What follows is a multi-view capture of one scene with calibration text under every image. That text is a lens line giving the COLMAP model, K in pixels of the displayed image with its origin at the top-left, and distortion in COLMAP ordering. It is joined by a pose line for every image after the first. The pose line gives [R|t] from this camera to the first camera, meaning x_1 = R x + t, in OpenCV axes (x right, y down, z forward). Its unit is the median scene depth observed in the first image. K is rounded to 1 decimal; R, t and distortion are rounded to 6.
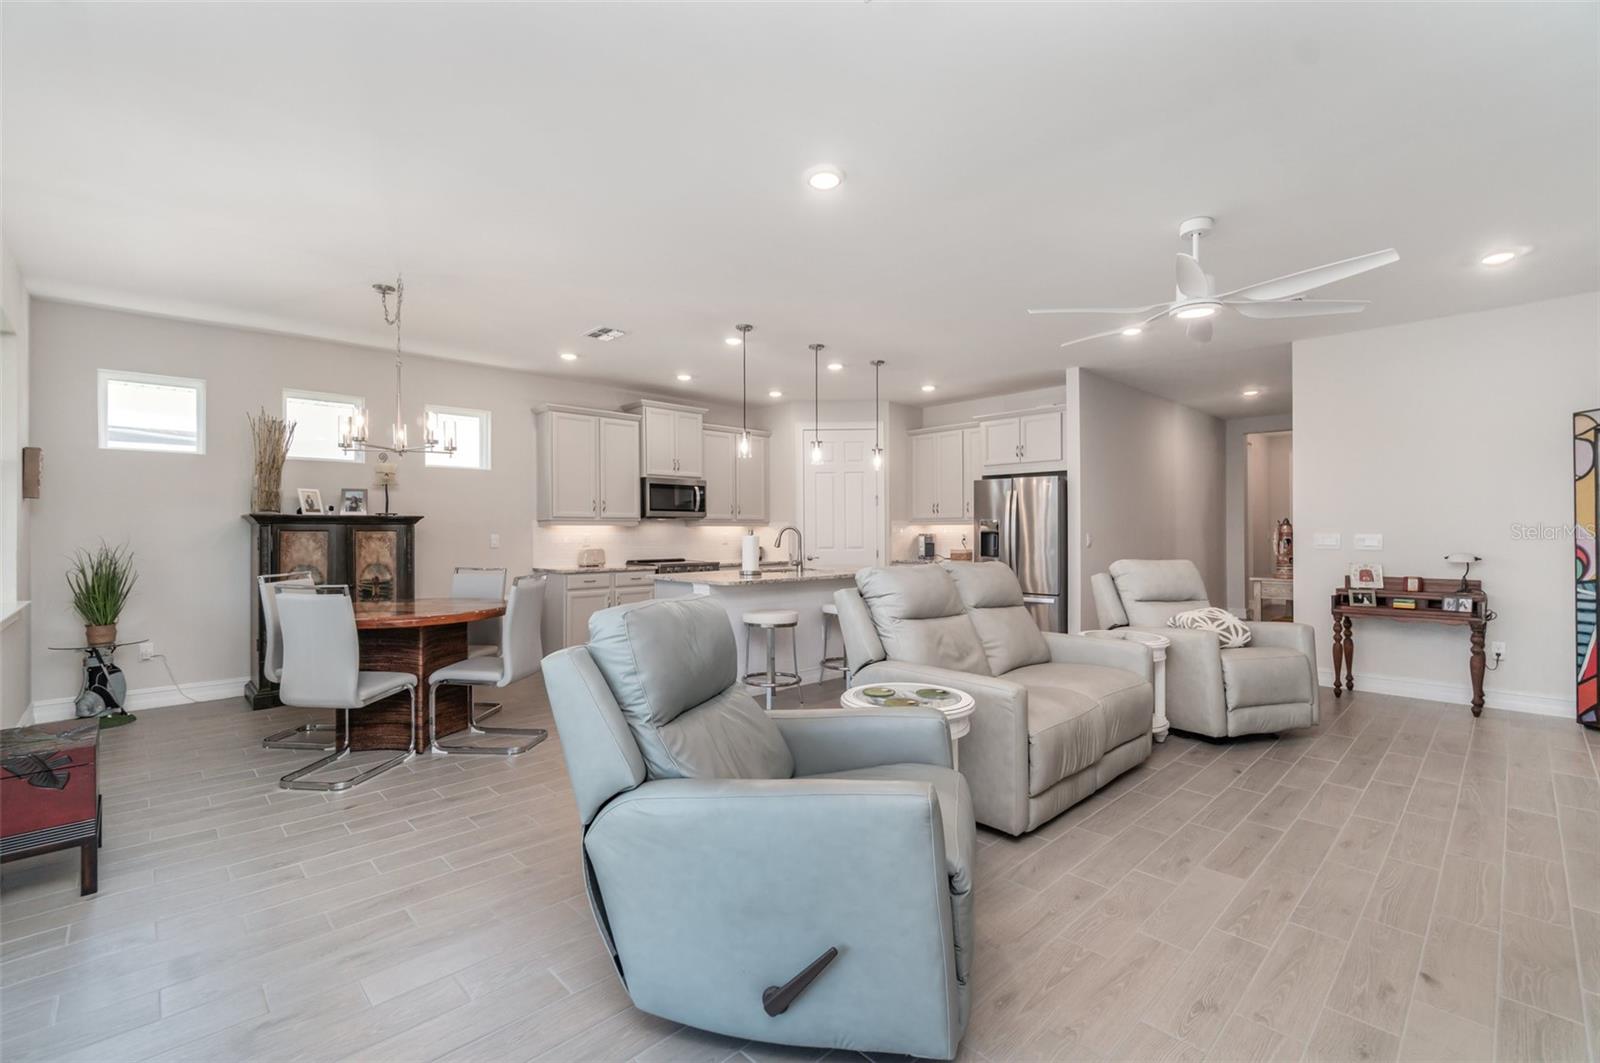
lens RADIAL K [[697.9, 0, 797.8], [0, 697.9, 529.0], [0, 0, 1]] dist [-0.003014, 0.000087]
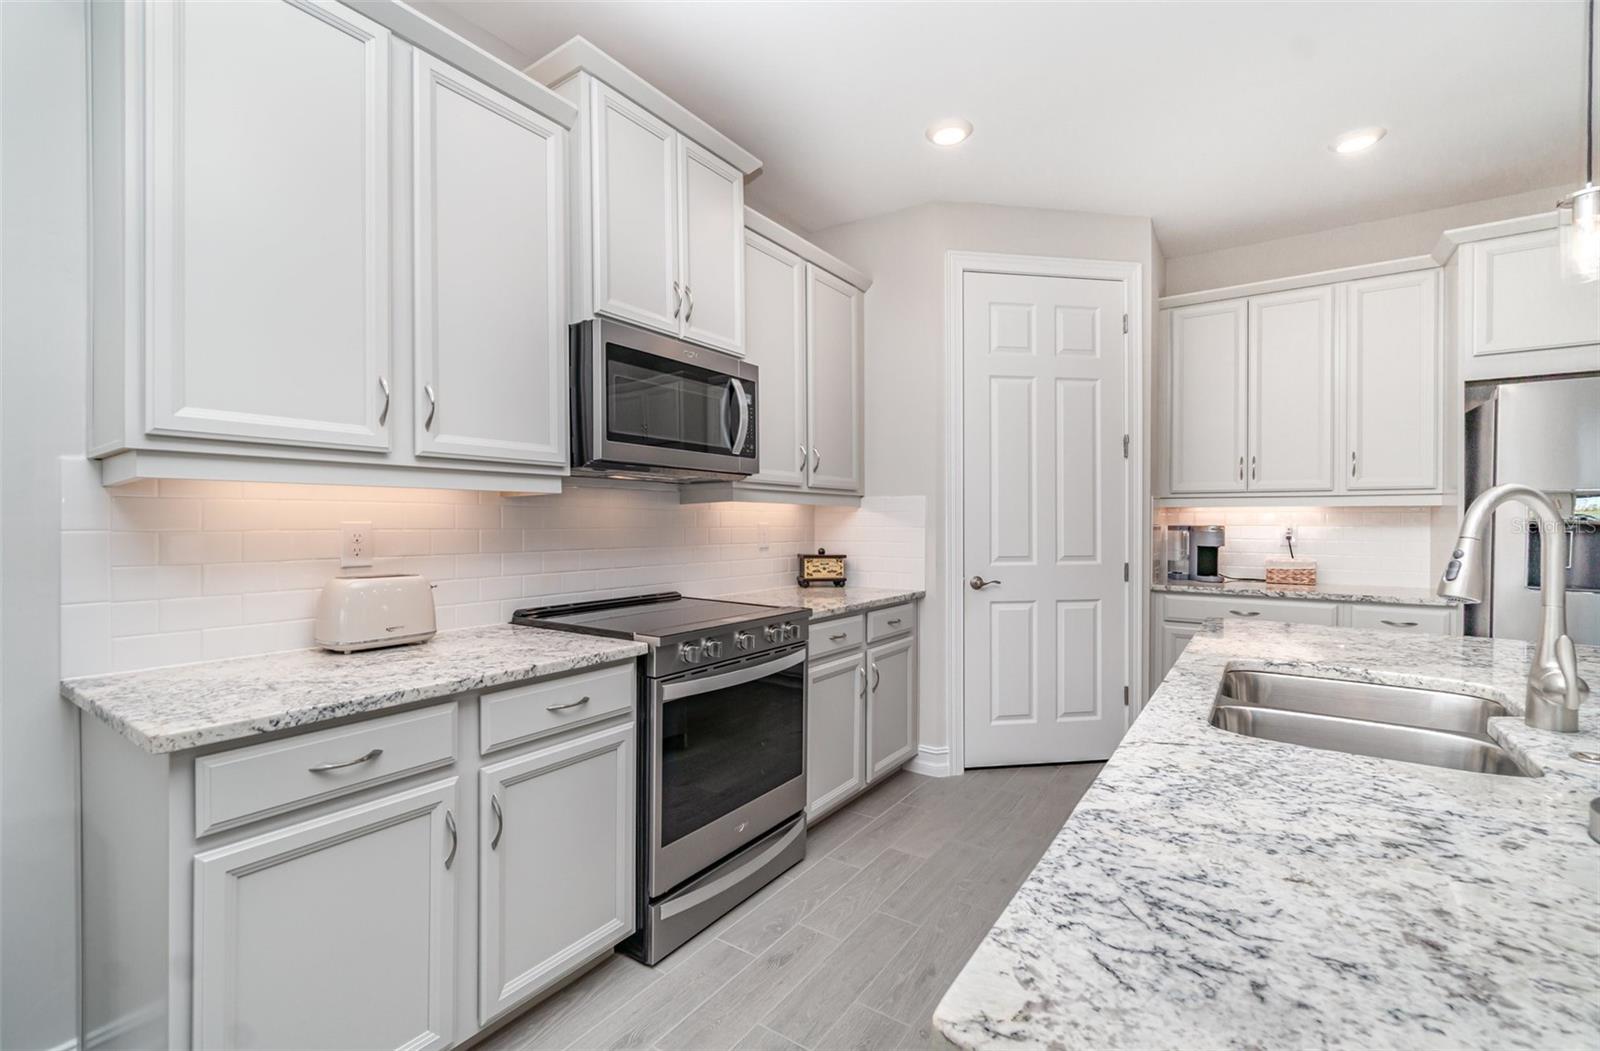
lens RADIAL K [[697.4, 0, 800.0], [0, 697.4, 525.5], [0, 0, 1]] dist [-0.001090, -0.000343]
pose [[0.978355, 0.003810, 0.206899, -0.260724], [-0.005366, 0.999961, 0.006960, 0.007876], [-0.206864, -0.007919, 0.978338, 0.954269]]
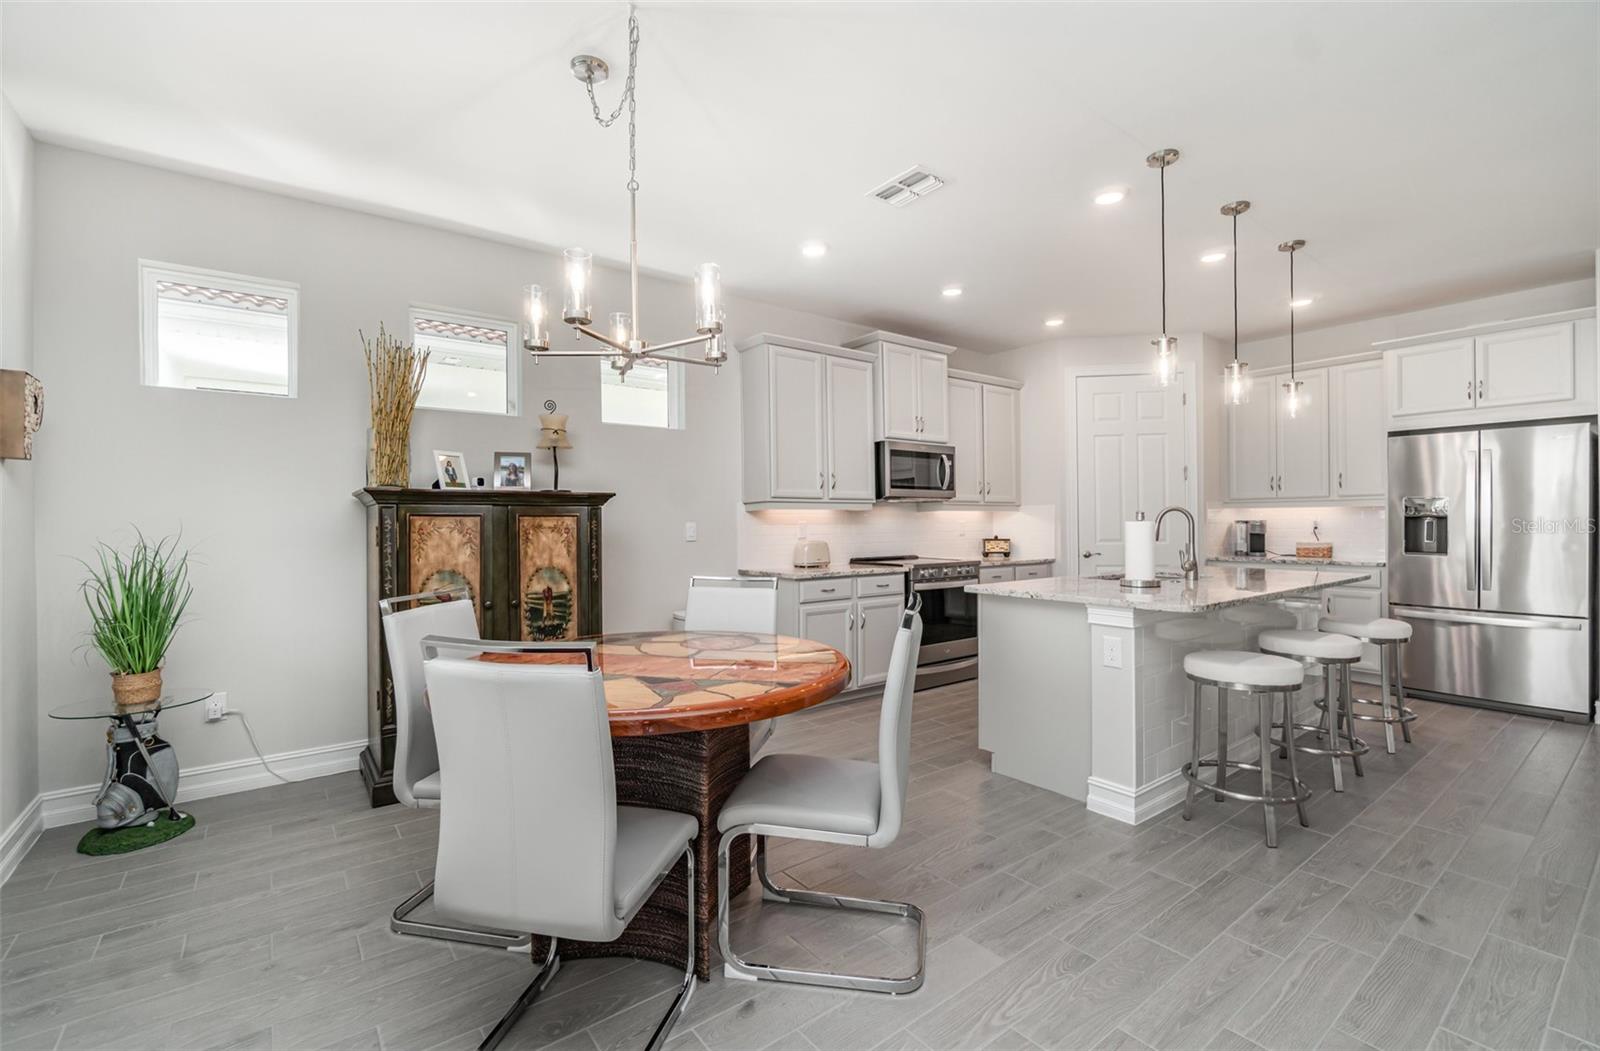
lens RADIAL K [[697.4, 0, 800.0], [0, 697.4, 525.5], [0, 0, 1]] dist [-0.001090, -0.000343]
pose [[0.994181, -0.003170, -0.107672, -0.305933], [0.004037, 0.999961, 0.007830, 0.007351], [0.107643, -0.008220, 0.994156, 0.388195]]
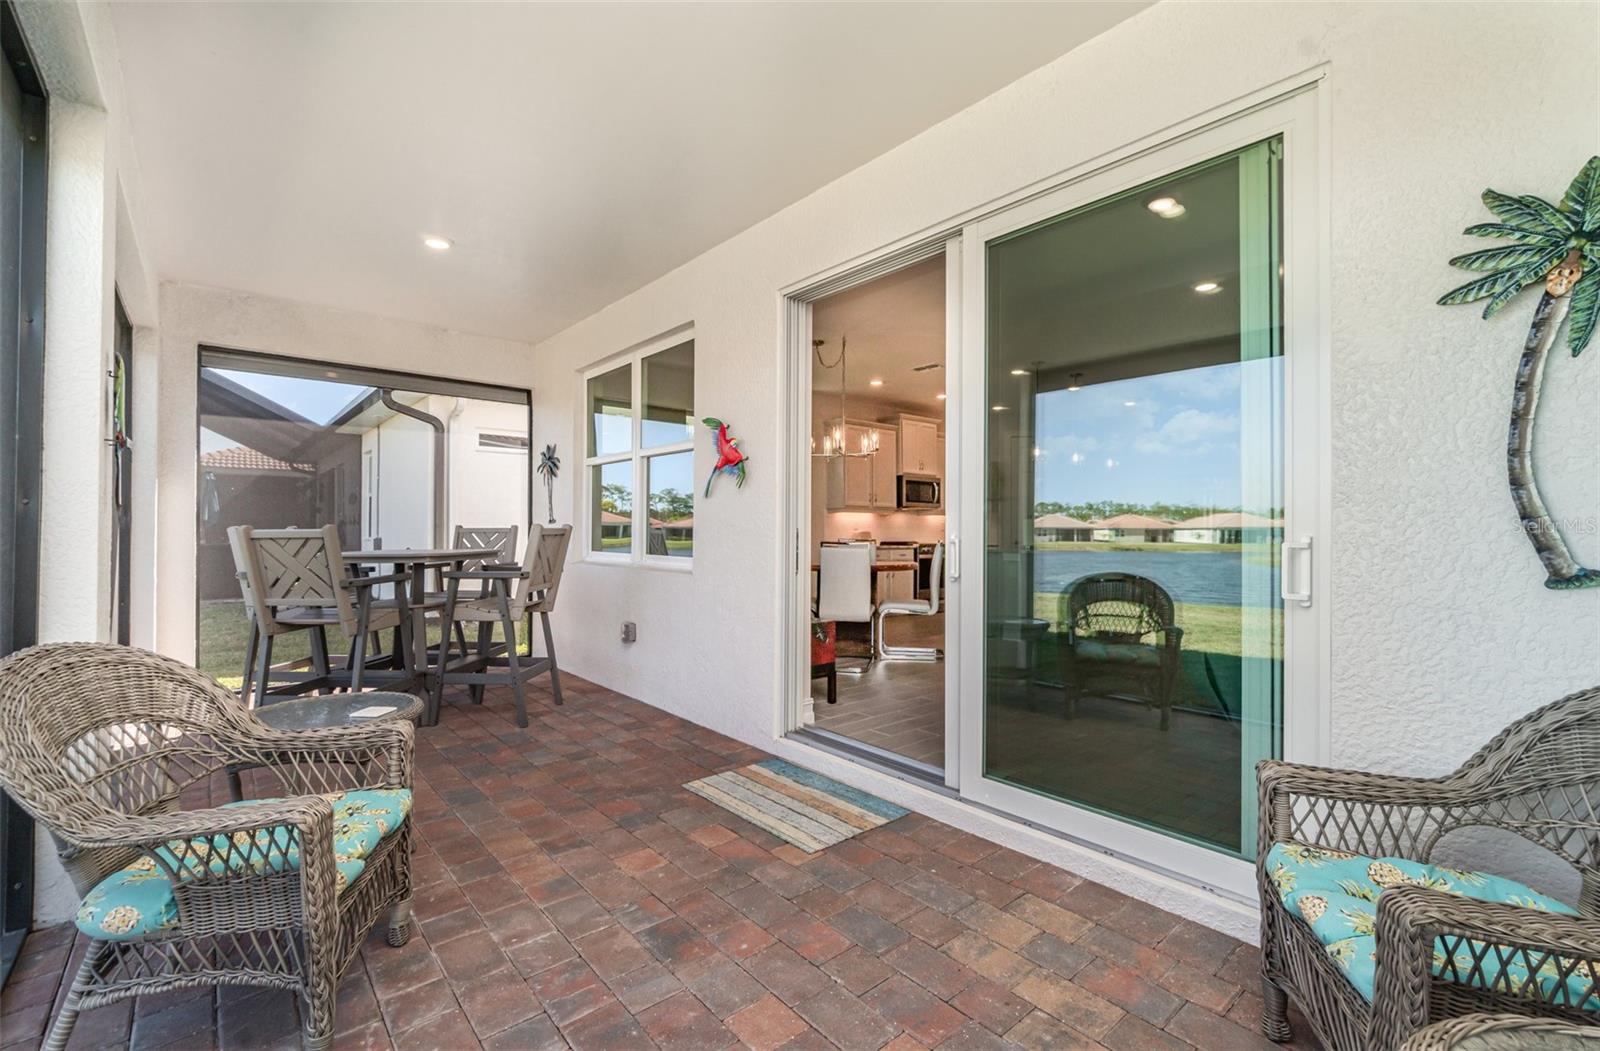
lens RADIAL K [[697.4, 0, 800.0], [0, 697.4, 525.5], [0, 0, 1]] dist [-0.001090, -0.000343]
pose [[0.998507, 0.010407, -0.053622, -0.450738], [-0.010685, 0.999931, -0.004908, 0.032789], [0.053567, 0.005473, 0.998549, -0.357728]]
